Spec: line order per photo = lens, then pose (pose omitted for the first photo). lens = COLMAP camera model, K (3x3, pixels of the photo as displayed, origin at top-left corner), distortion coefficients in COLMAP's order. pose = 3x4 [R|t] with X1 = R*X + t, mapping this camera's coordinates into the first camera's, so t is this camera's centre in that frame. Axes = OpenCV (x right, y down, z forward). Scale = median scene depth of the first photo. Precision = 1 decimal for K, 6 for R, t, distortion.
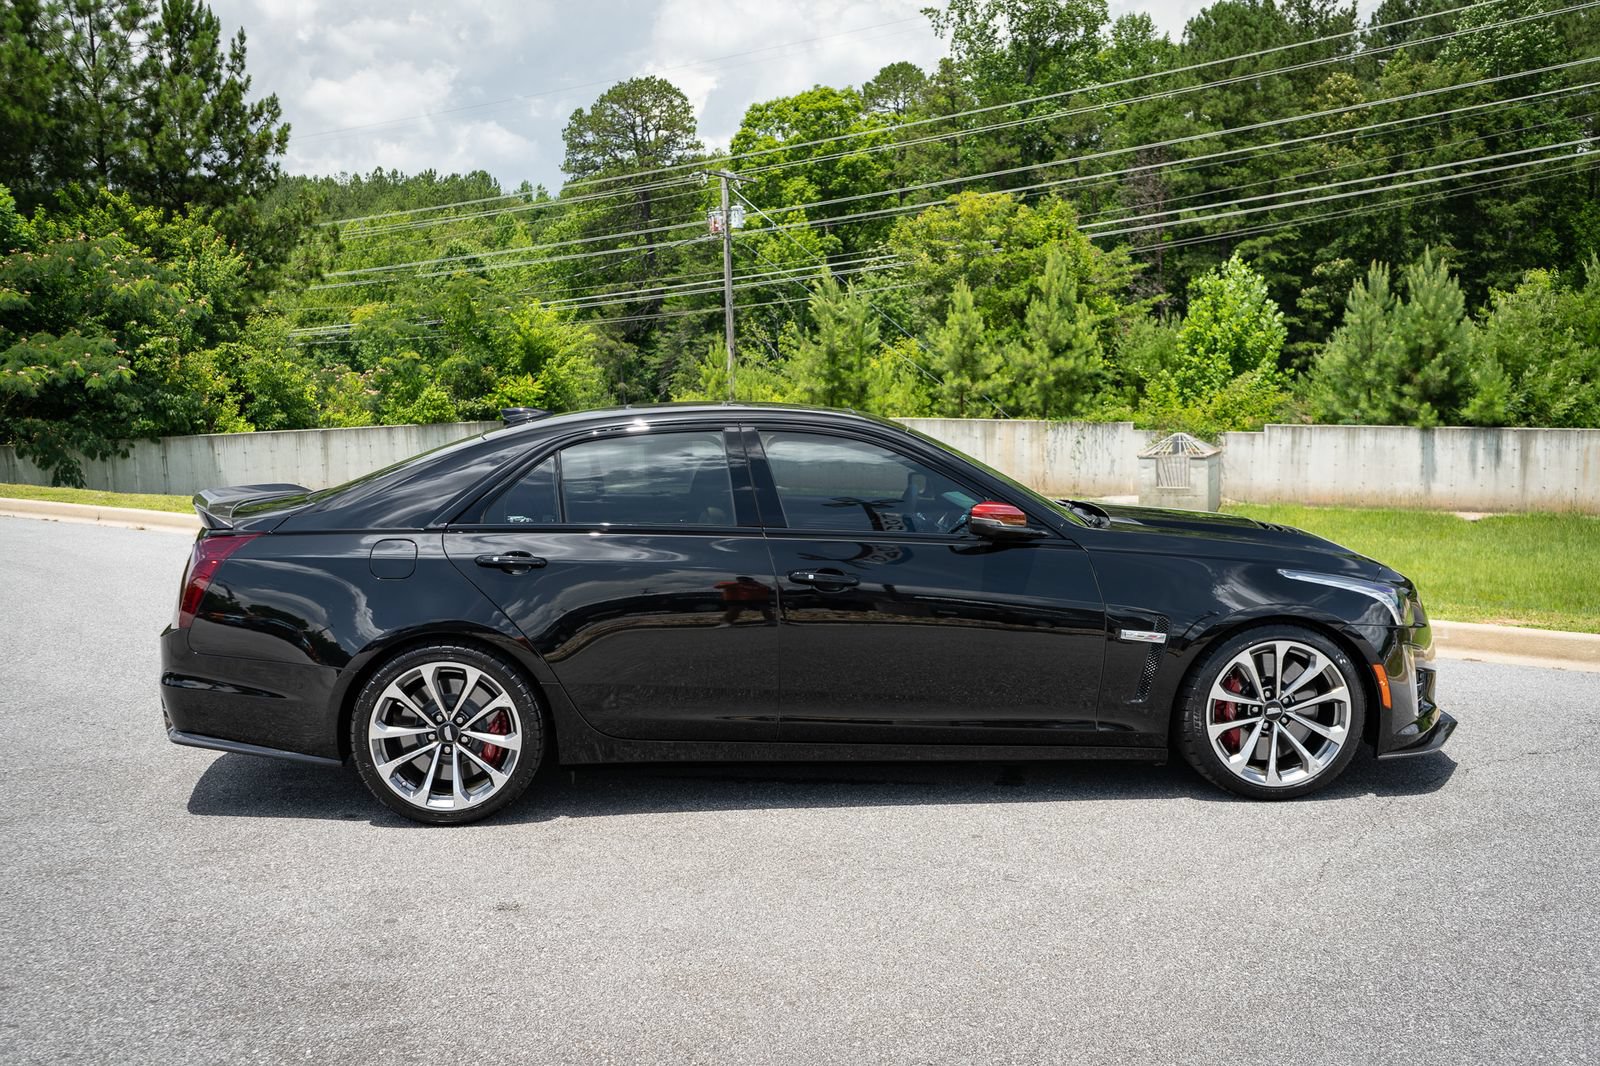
lens RADIAL K [[1441.2, 0, 780.7], [0, 1441.2, 548.9], [0, 0, 1]] dist [-0.028959, 0.040872]
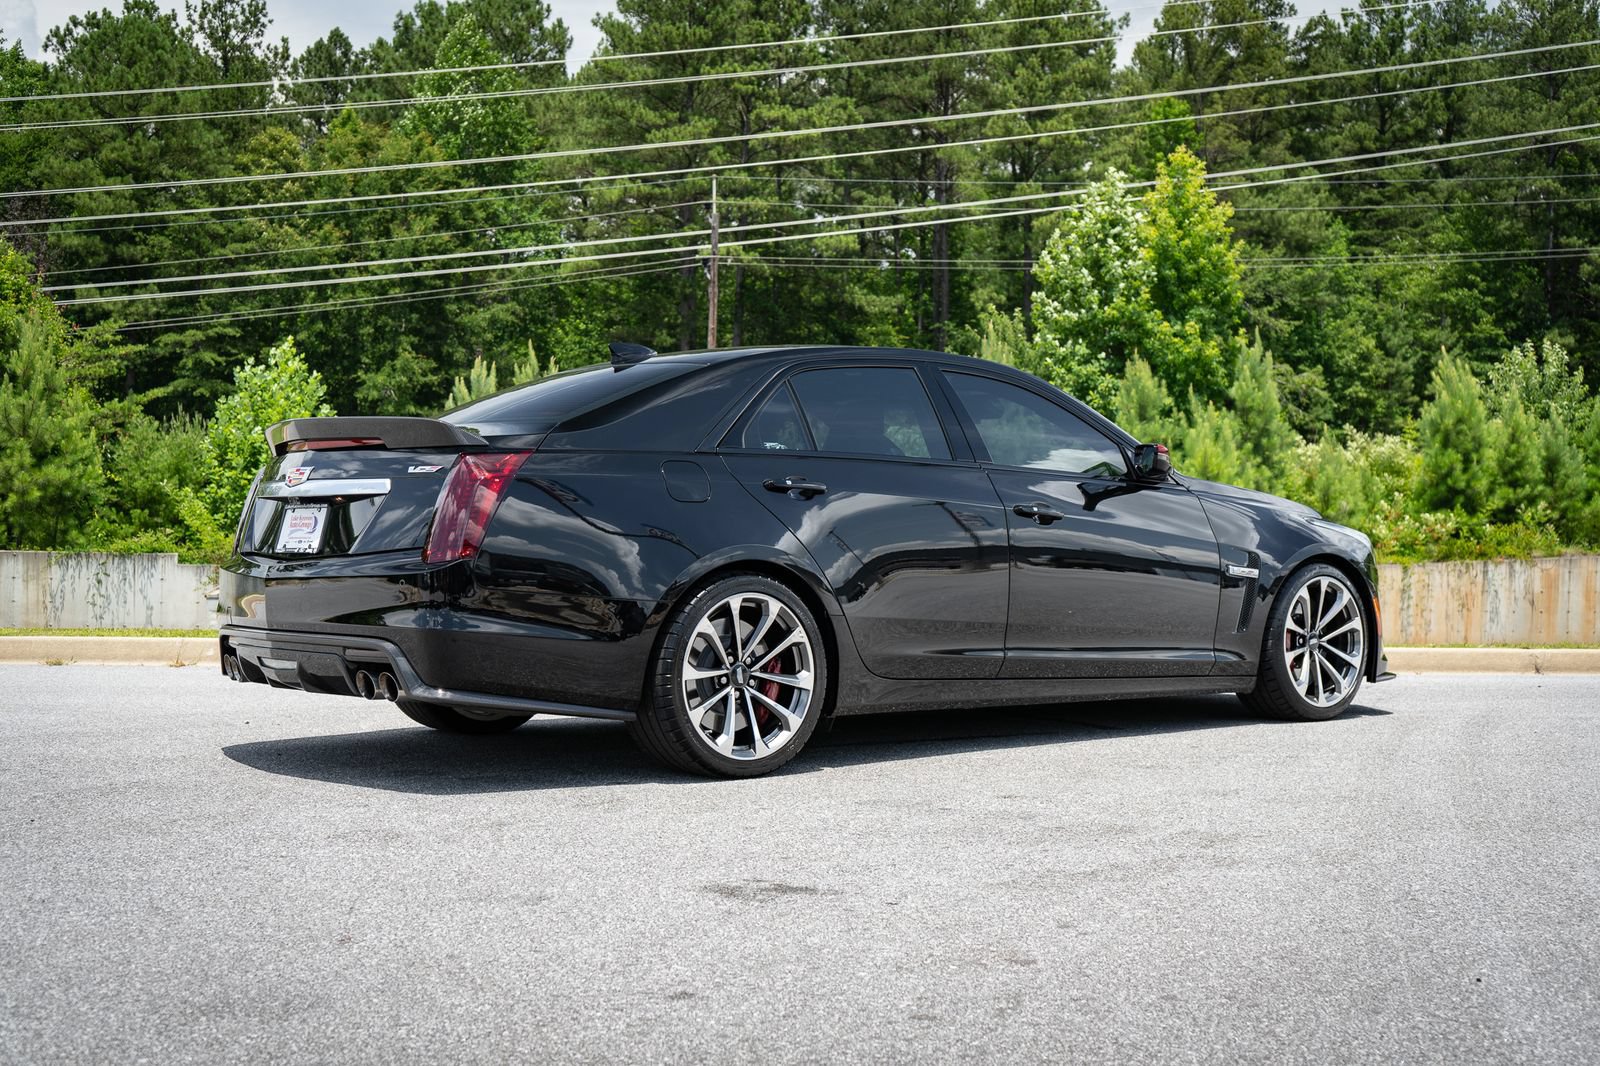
lens RADIAL K [[2019.3, 0, 785.5], [0, 2019.3, 526.7], [0, 0, 1]] dist [0.005832, 0.000000]
pose [[0.806323, 0.015198, 0.591280, -0.092681], [0.055552, 0.993305, -0.101287, 0.016093], [-0.588861, 0.114517, 0.800081, -0.004325]]
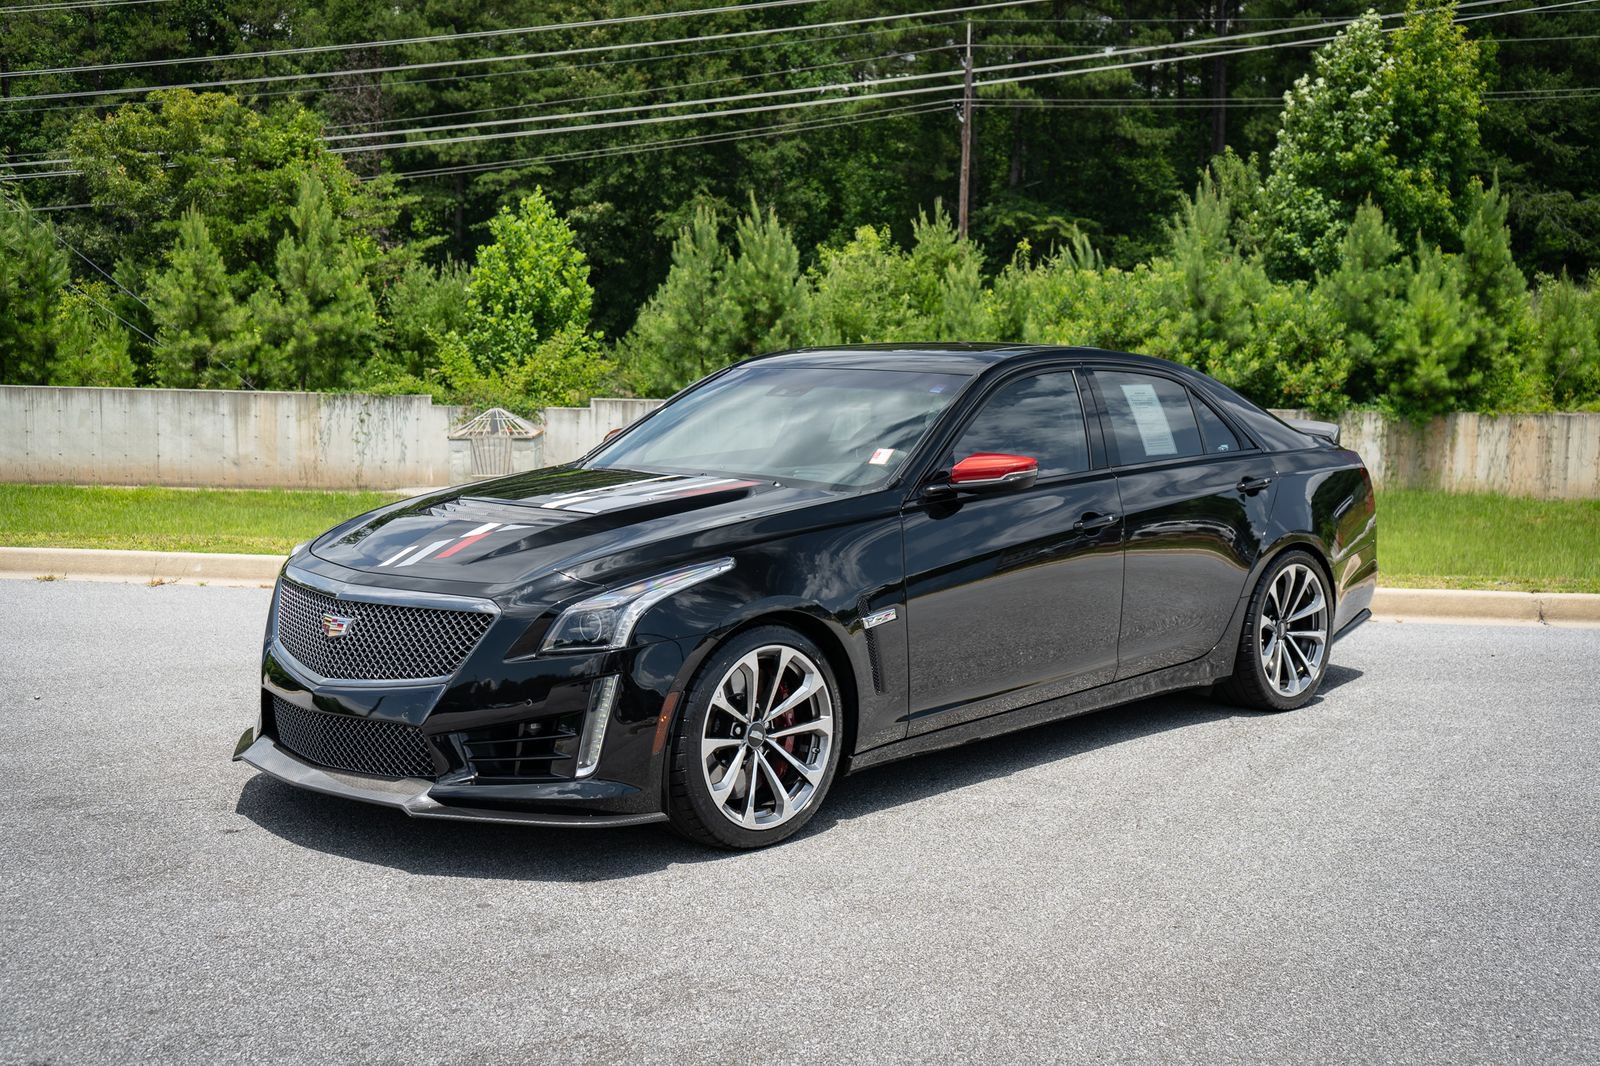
lens RADIAL K [[1886.8, 0, 783.6], [0, 1886.8, 508.9], [0, 0, 1]] dist [0.014780, 0.000000]
pose [[0.888405, -0.021847, 0.458540, -0.050150], [0.035974, 0.999108, -0.022097, 0.003629], [-0.457648, 0.036126, 0.888399, -0.010712]]
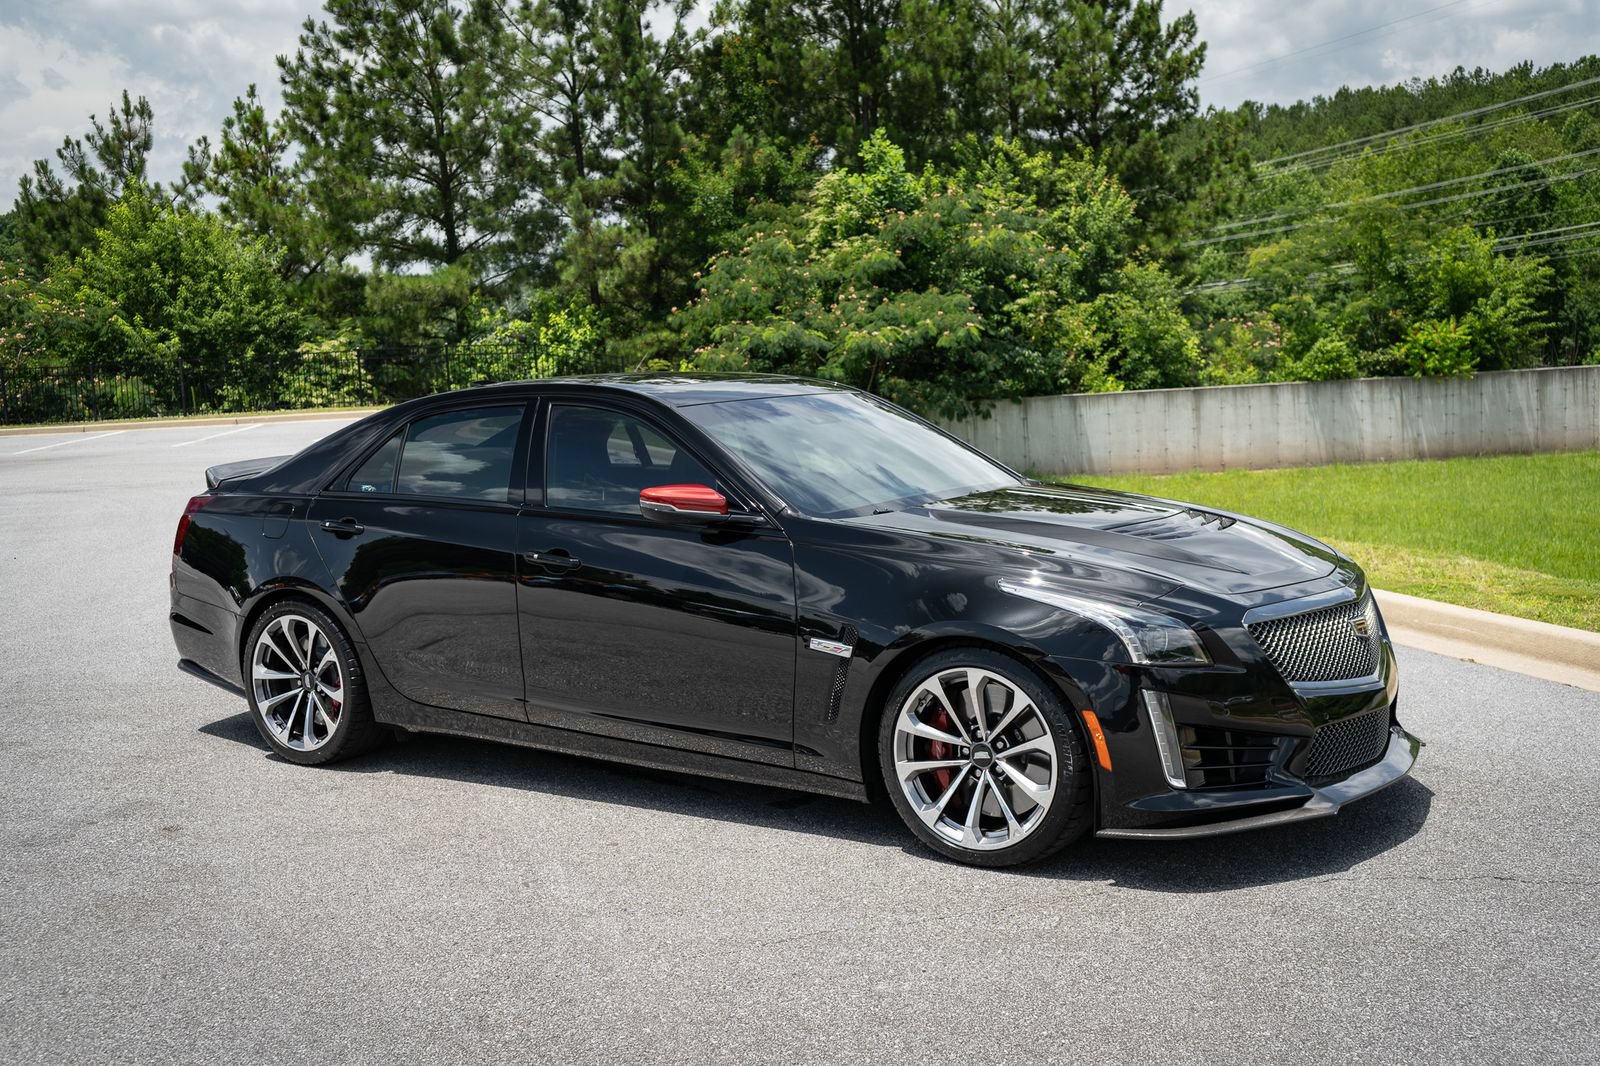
lens RADIAL K [[1652.0, 0, 778.9], [0, 1652.0, 585.6], [0, 0, 1]] dist [-0.021321, 0.000000]
pose [[0.801870, 0.063053, -0.594163, 0.078007], [-0.040295, 0.997859, 0.051512, -0.002428], [0.596139, -0.017364, 0.802694, 0.019125]]
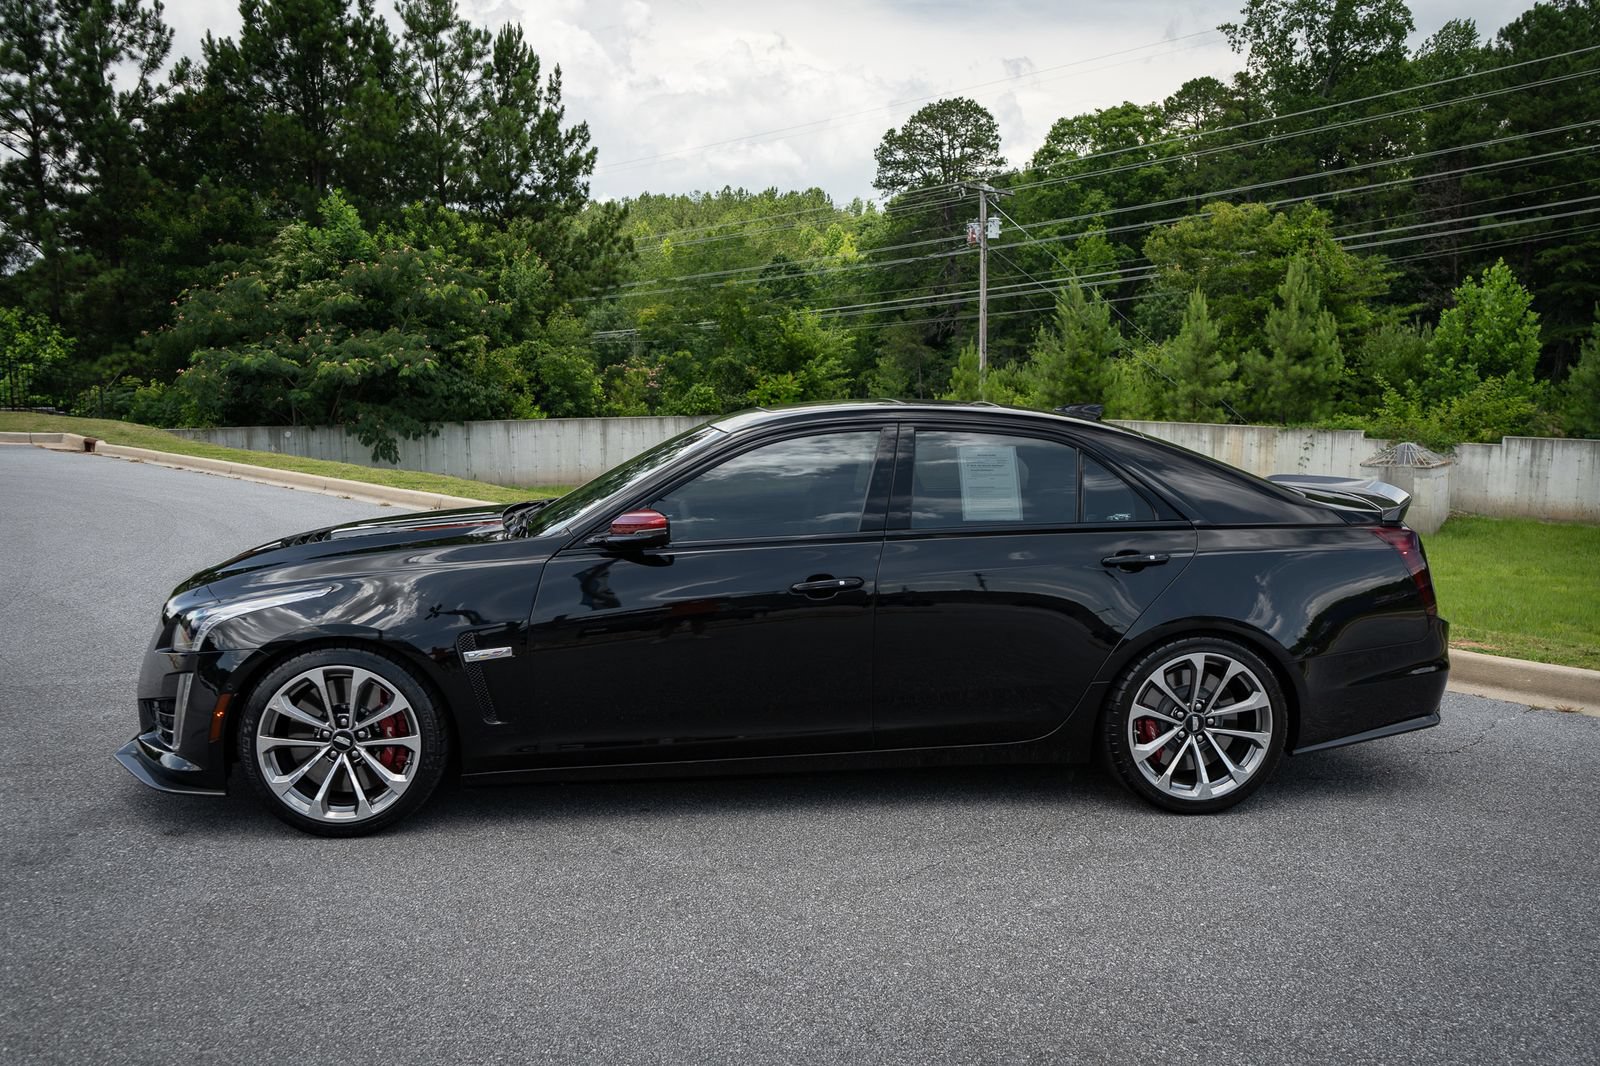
lens RADIAL K [[1325.5, 0, 776.2], [0, 1325.5, 561.6], [0, 0, 1]] dist [-0.019565, 0.011436]
pose [[0.975191, 0.046975, -0.216323, 0.040083], [-0.042782, 0.998795, 0.024030, -0.000947], [0.217191, -0.014179, 0.976026, 0.006864]]
